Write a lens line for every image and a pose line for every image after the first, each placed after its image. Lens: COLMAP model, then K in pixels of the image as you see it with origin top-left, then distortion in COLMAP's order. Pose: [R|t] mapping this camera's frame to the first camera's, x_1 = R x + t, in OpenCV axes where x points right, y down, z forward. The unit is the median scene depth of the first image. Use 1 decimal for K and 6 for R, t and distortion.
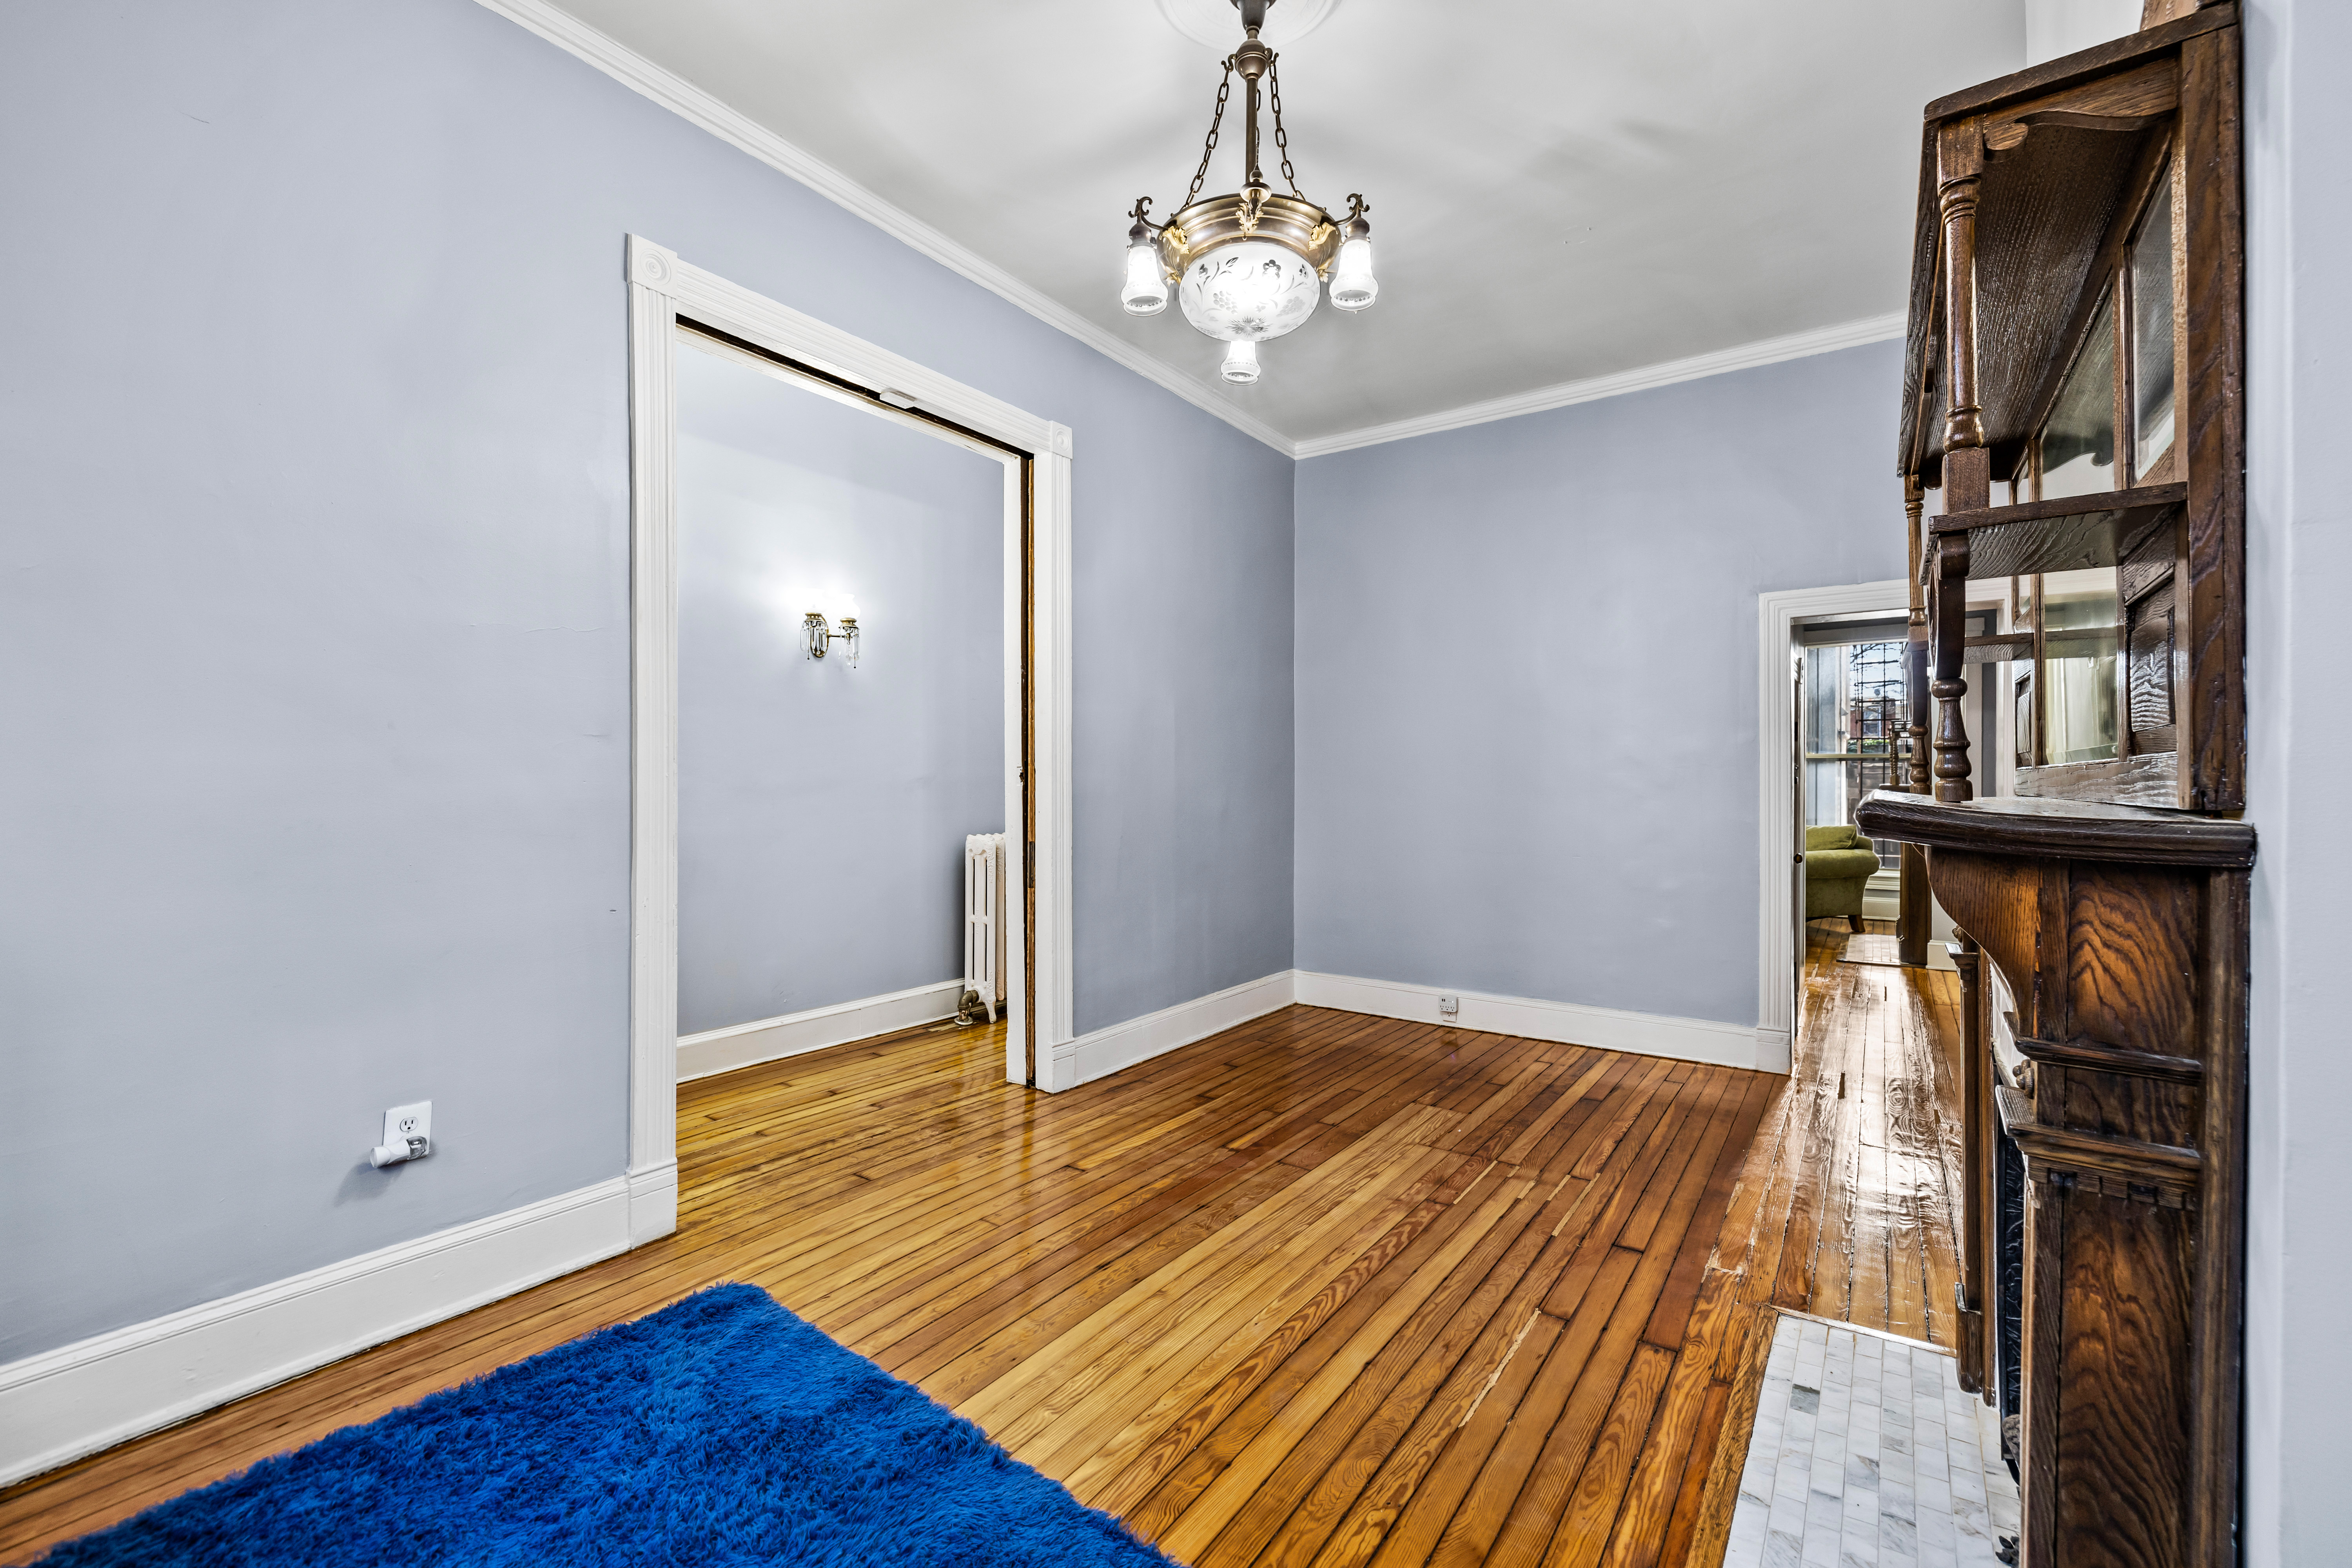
lens RADIAL K [[997.9, 0, 1159.6], [0, 997.9, 776.3], [0, 0, 1]] dist [0.002627, -0.000221]
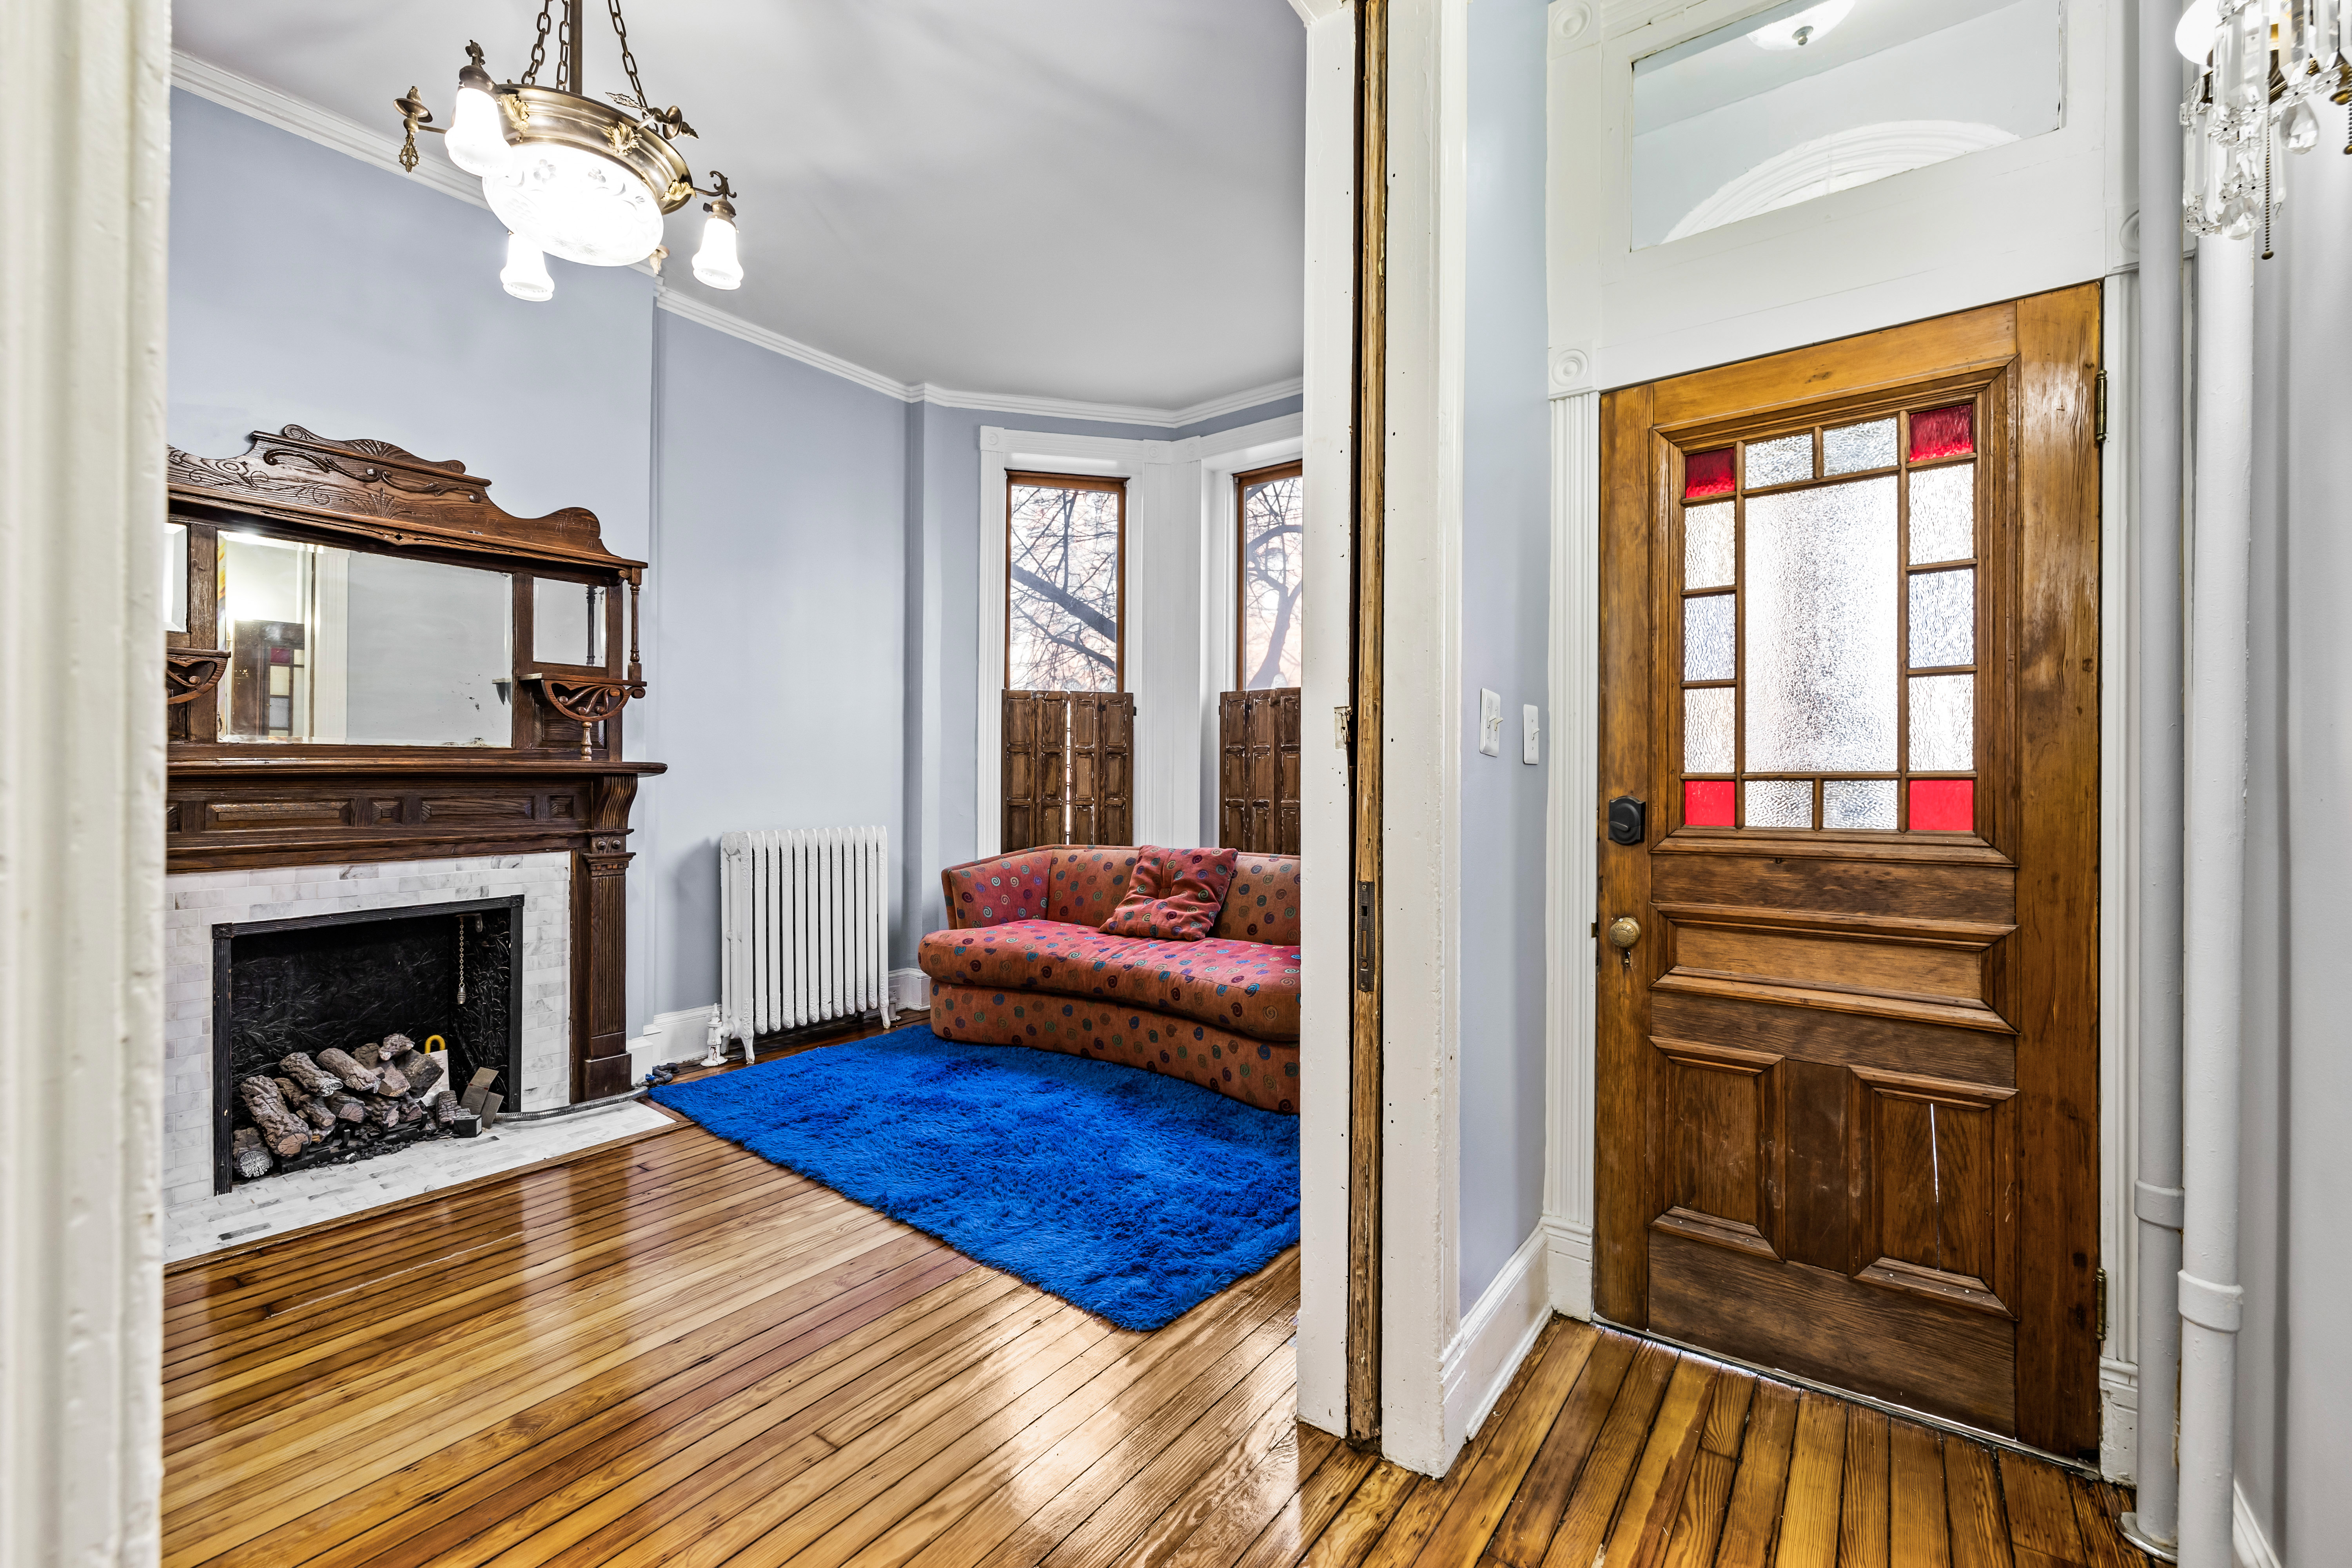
lens RADIAL K [[997.9, 0, 1154.7], [0, 997.9, 775.0], [0, 0, 1]] dist [0.002627, -0.000221]
pose [[-0.999893, -0.005409, 0.013559, -0.335411], [-0.005489, 0.999968, -0.005859, 0.024312], [-0.013526, -0.005933, -0.999891, 1.422833]]
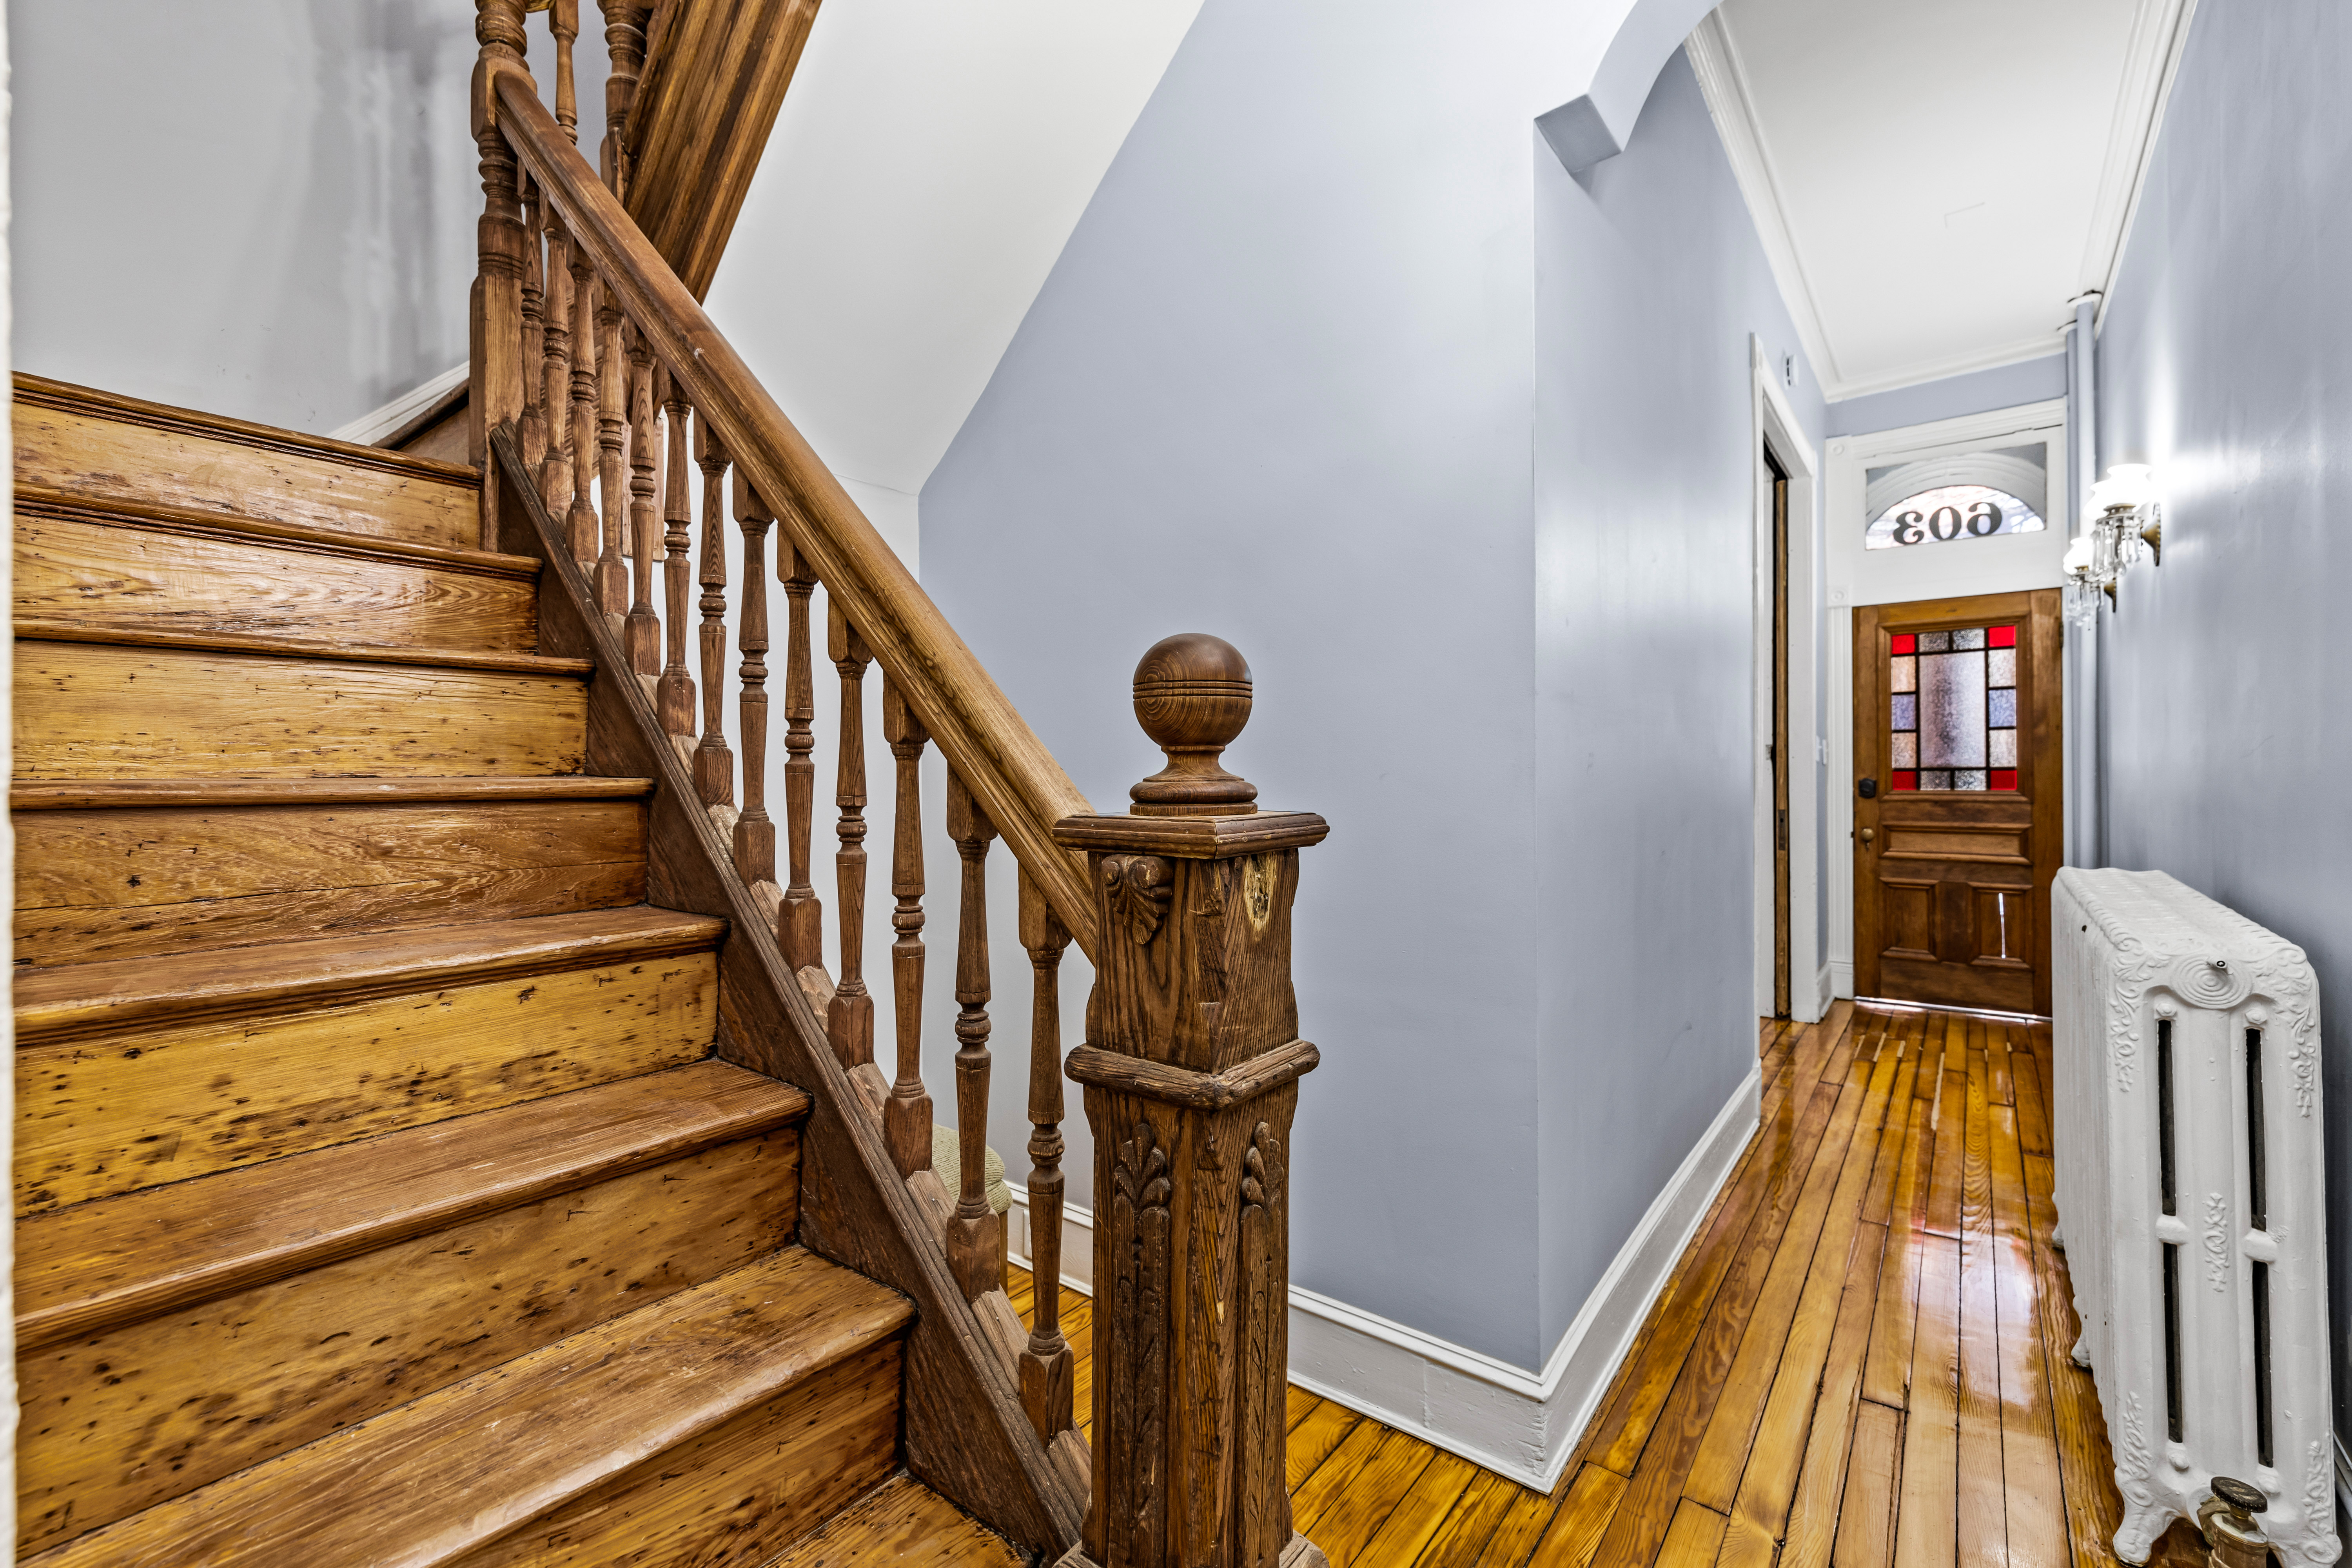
lens RADIAL K [[997.9, 0, 1162.3], [0, 997.9, 769.0], [0, 0, 1]] dist [0.002627, -0.000221]
pose [[-0.998271, -0.000012, 0.058785, -0.260488], [-0.000654, 0.999940, -0.010900, 0.025650], [-0.058781, -0.010920, -0.998211, 1.524960]]
